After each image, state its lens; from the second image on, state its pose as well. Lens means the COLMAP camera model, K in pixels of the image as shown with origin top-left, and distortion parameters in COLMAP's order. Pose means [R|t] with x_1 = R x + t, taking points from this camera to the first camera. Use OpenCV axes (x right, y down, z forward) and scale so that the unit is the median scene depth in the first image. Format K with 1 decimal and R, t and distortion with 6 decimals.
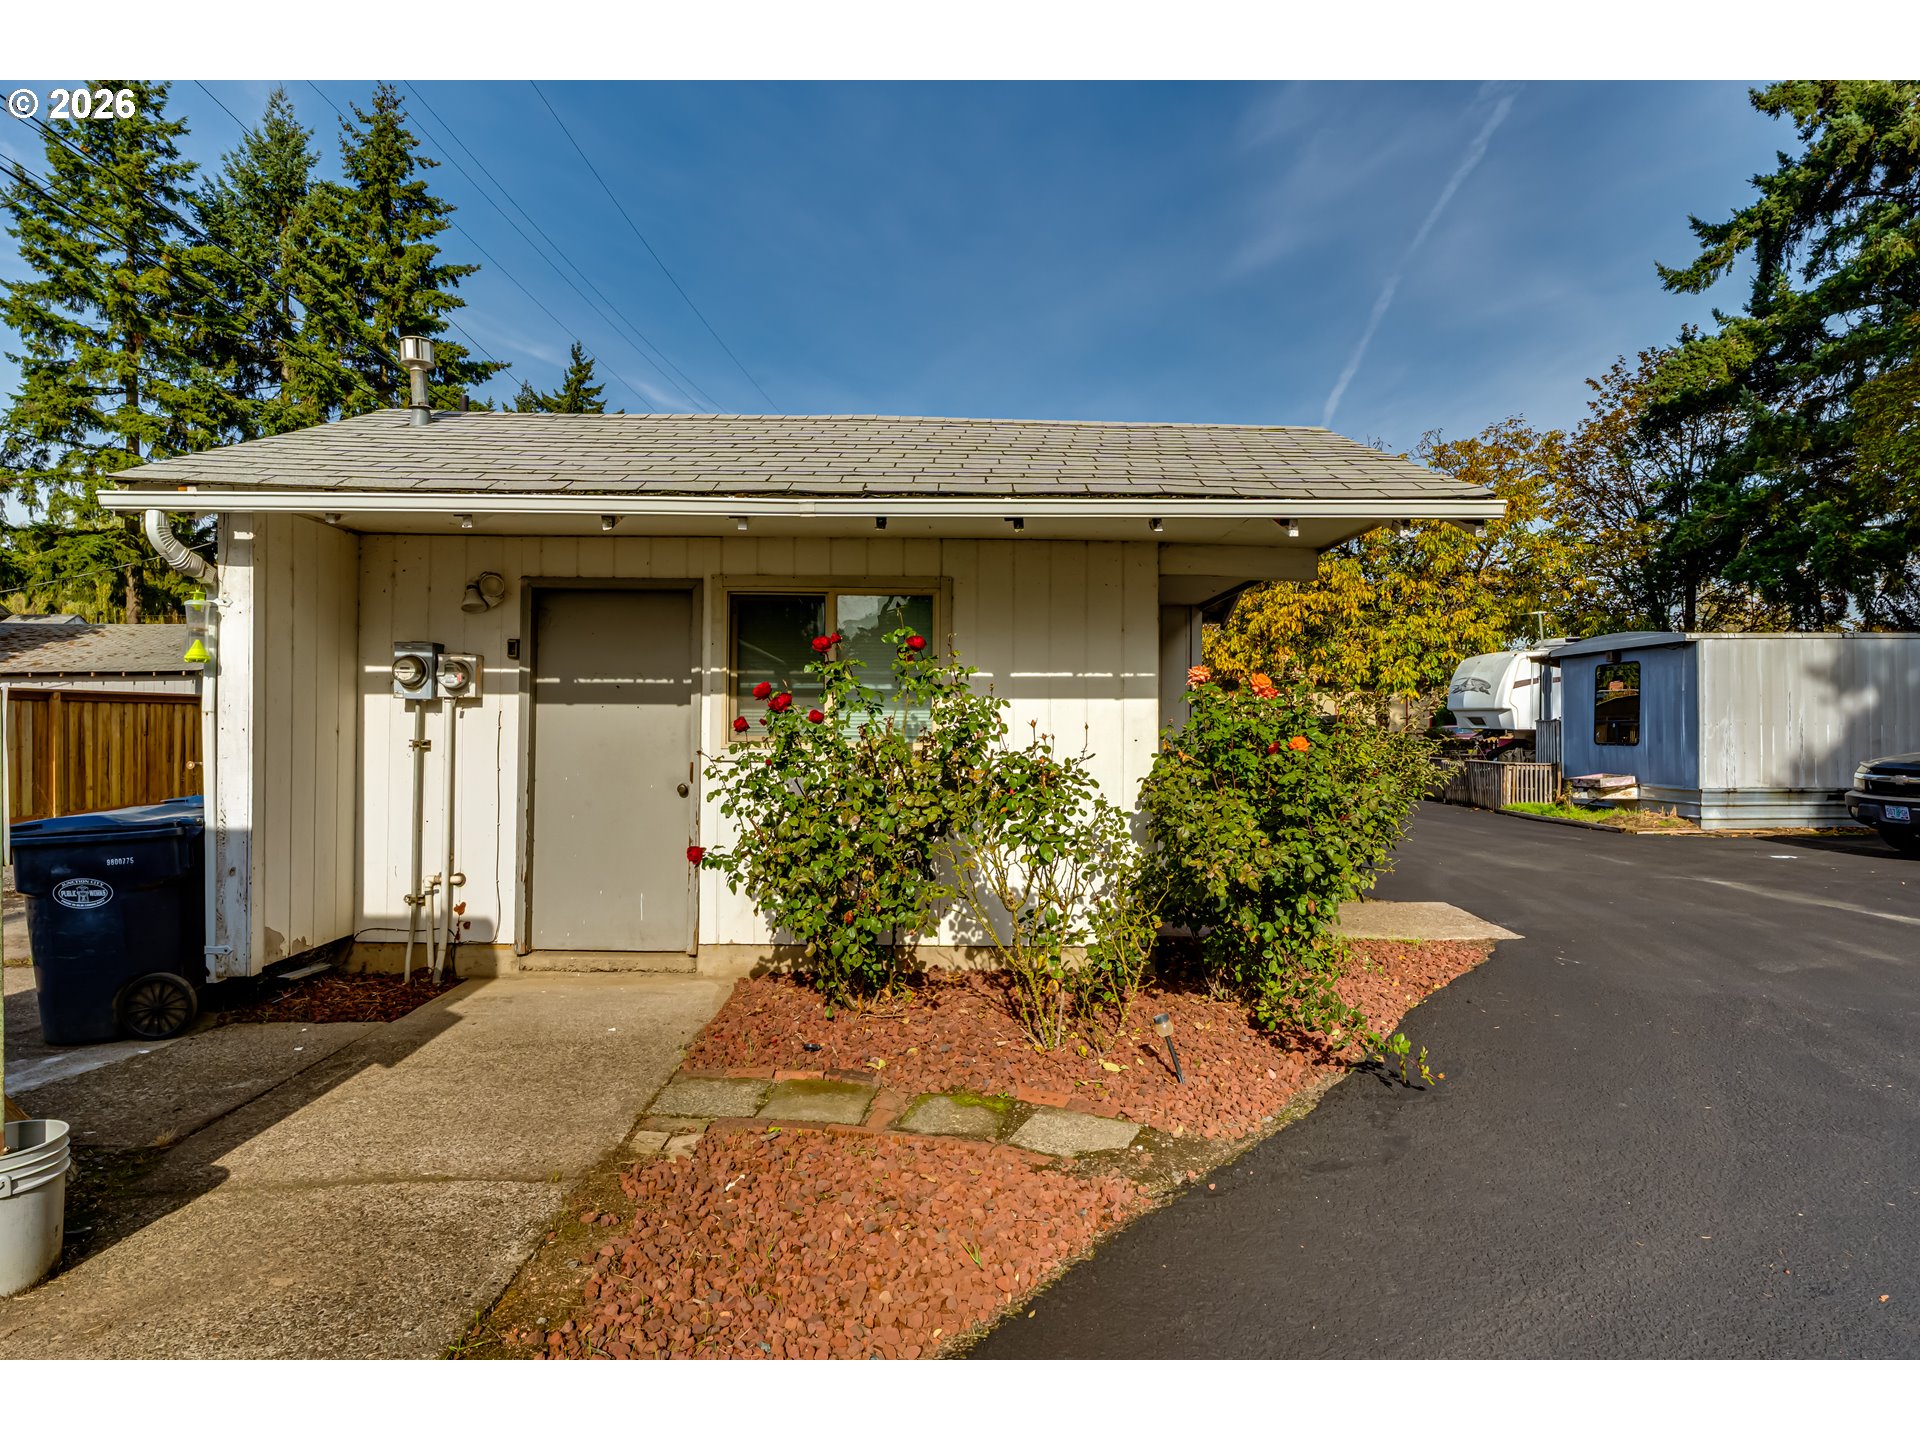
lens RADIAL K [[1345.2, 0, 960.0], [0, 1345.2, 720.0], [0, 0, 1]] dist [-0.035551, -0.003384]
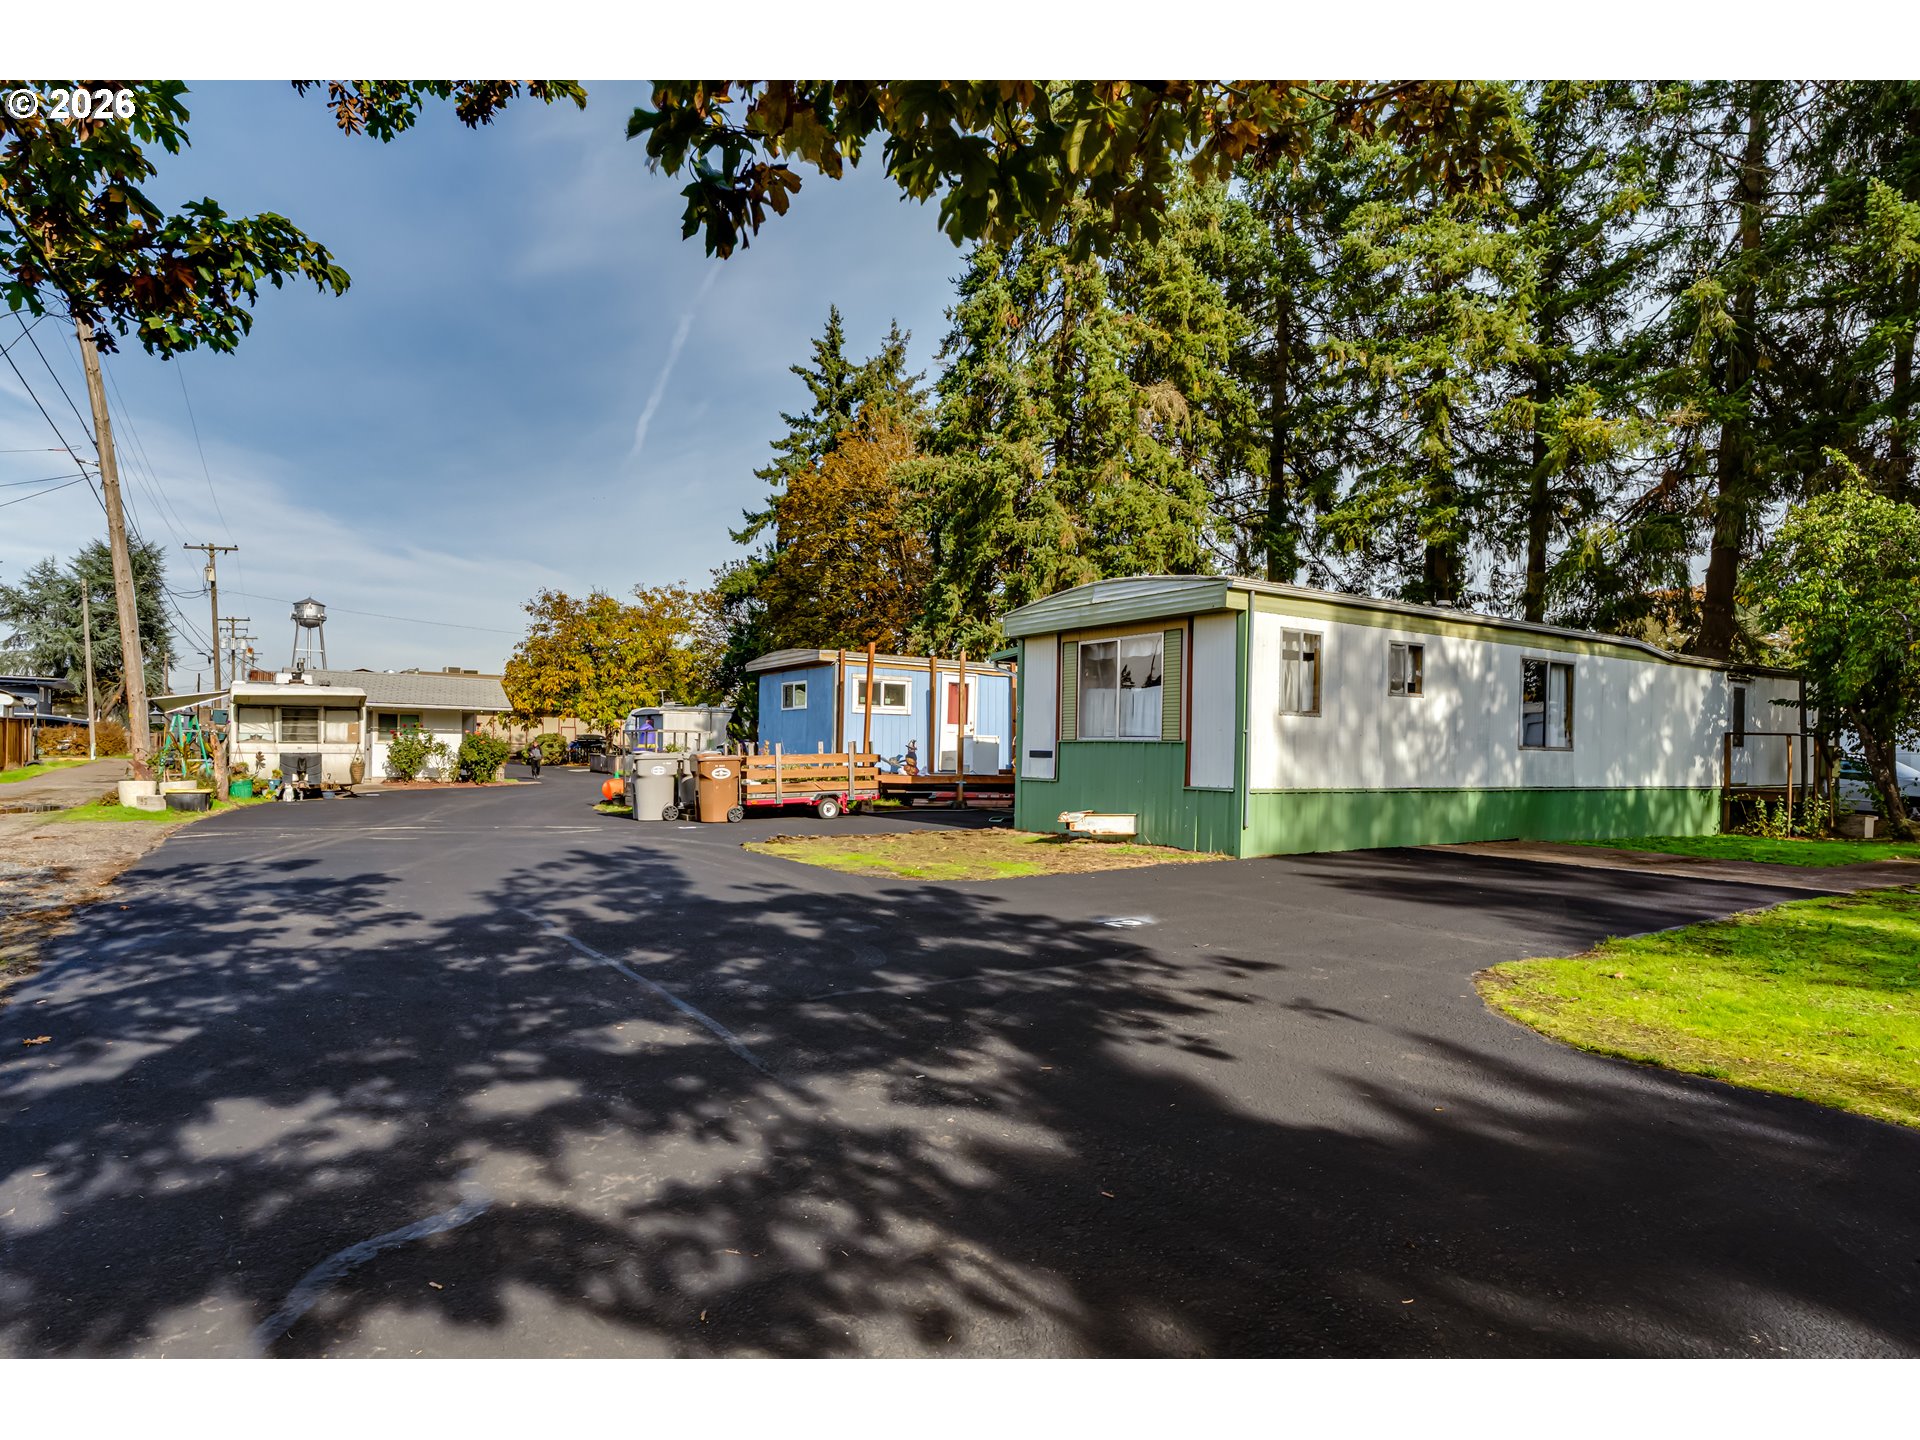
lens RADIAL K [[1384.4, 0, 924.4], [0, 1384.4, 774.0], [0, 0, 1]] dist [-0.008442, -0.006914]
pose [[0.907376, 0.011364, 0.420167, -0.196507], [-0.023612, 0.999434, 0.023961, -0.012523], [-0.419657, -0.031663, 0.907130, -1.888225]]
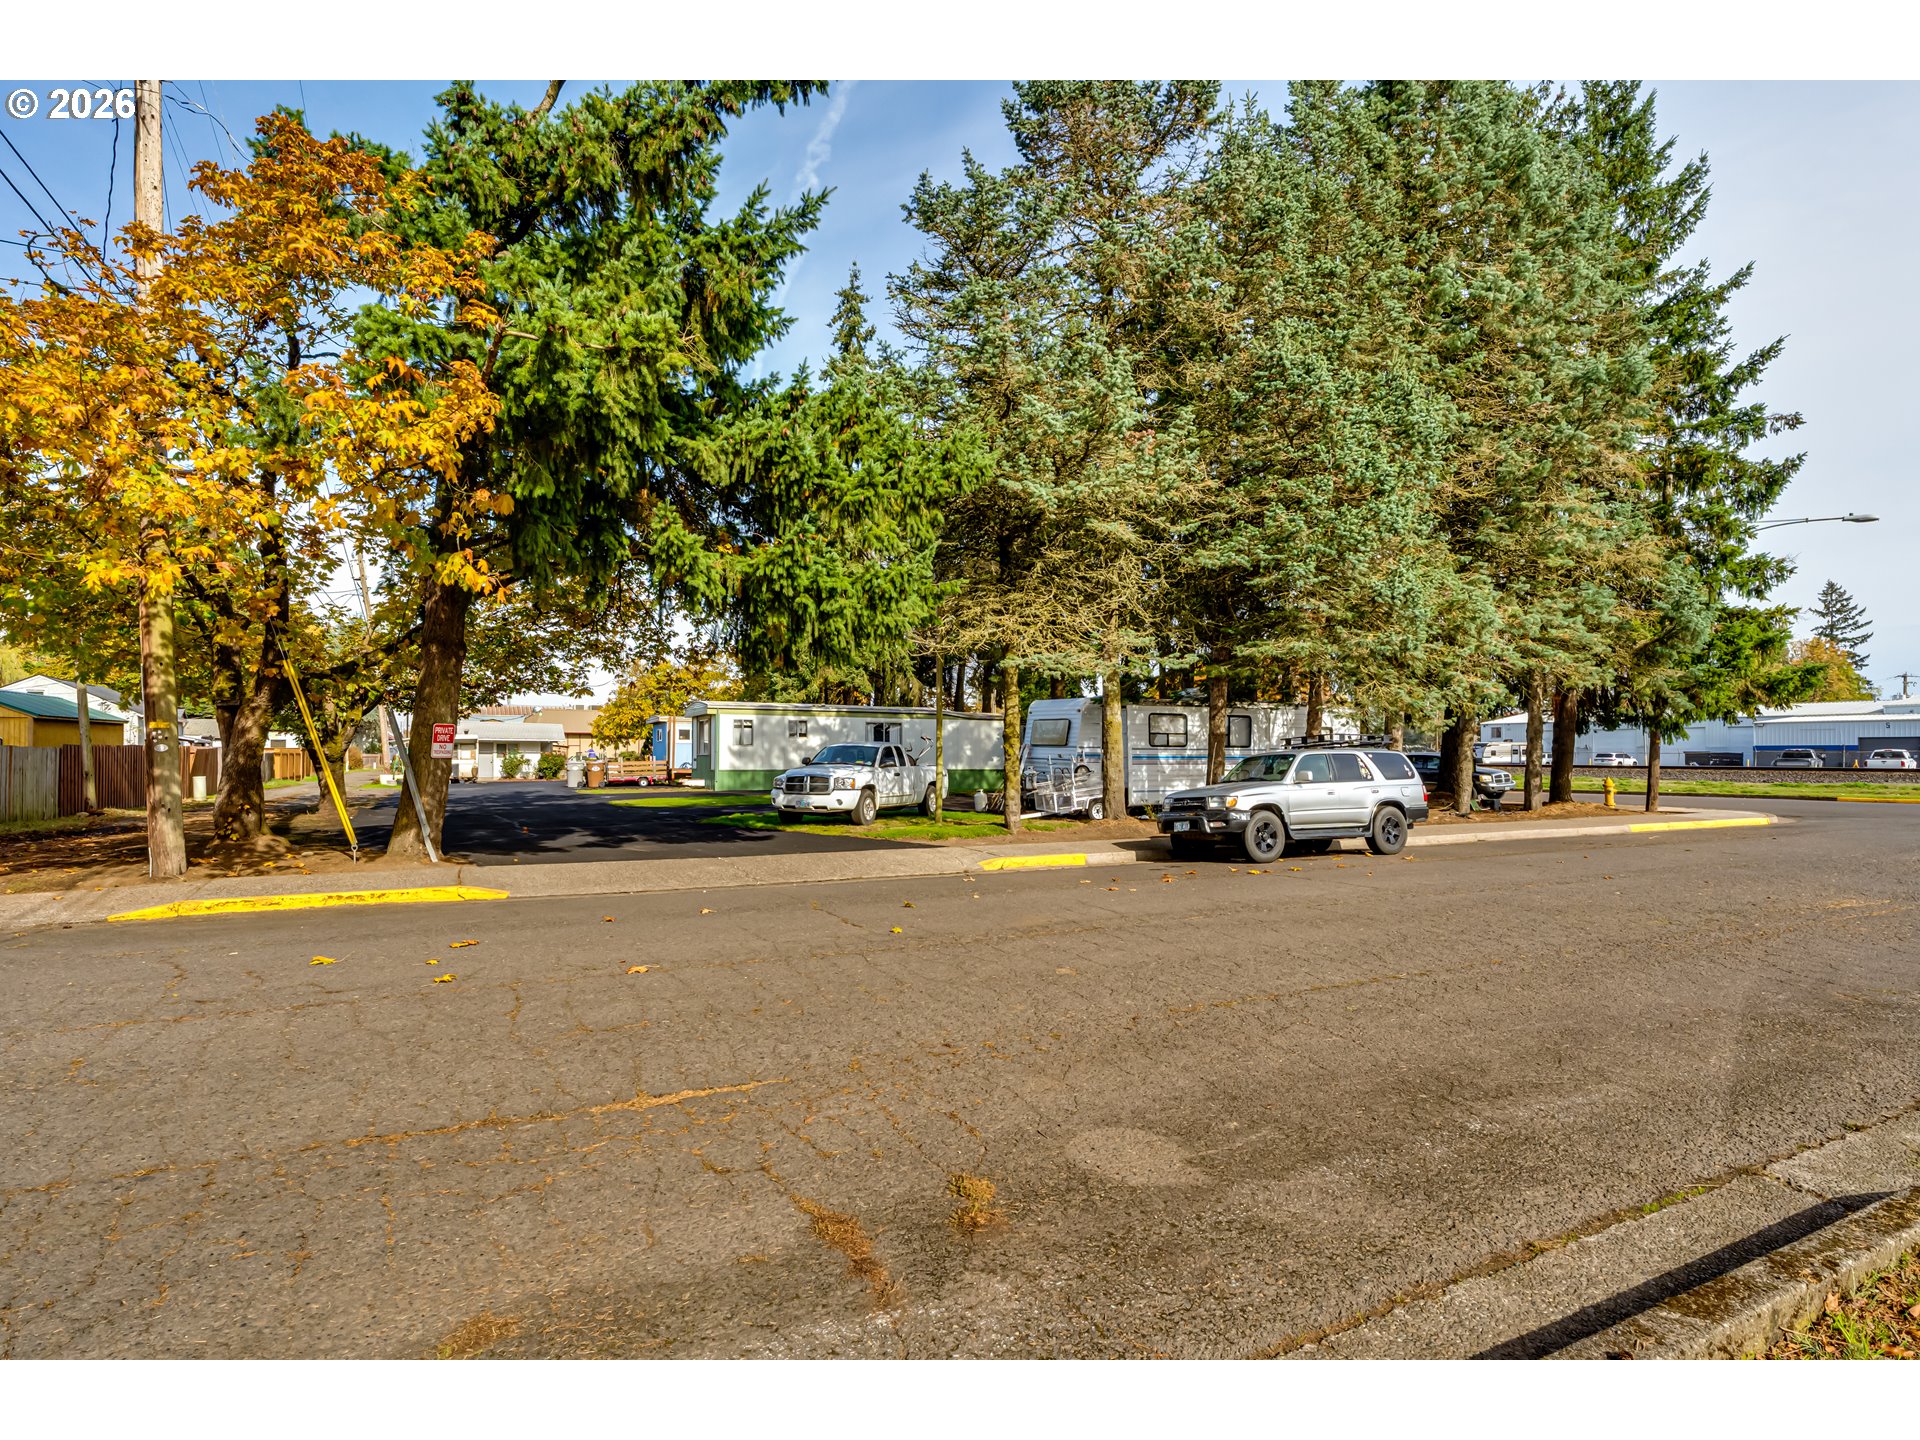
lens RADIAL K [[1340.8, 0, 960.0], [0, 1340.8, 720.0], [0, 0, 1]] dist [-0.060993, 0.031528]
pose [[0.943731, 0.015820, 0.330337, -0.080855], [-0.009046, 0.999716, -0.022033, -0.030765], [-0.330591, 0.017805, 0.943606, -3.779847]]
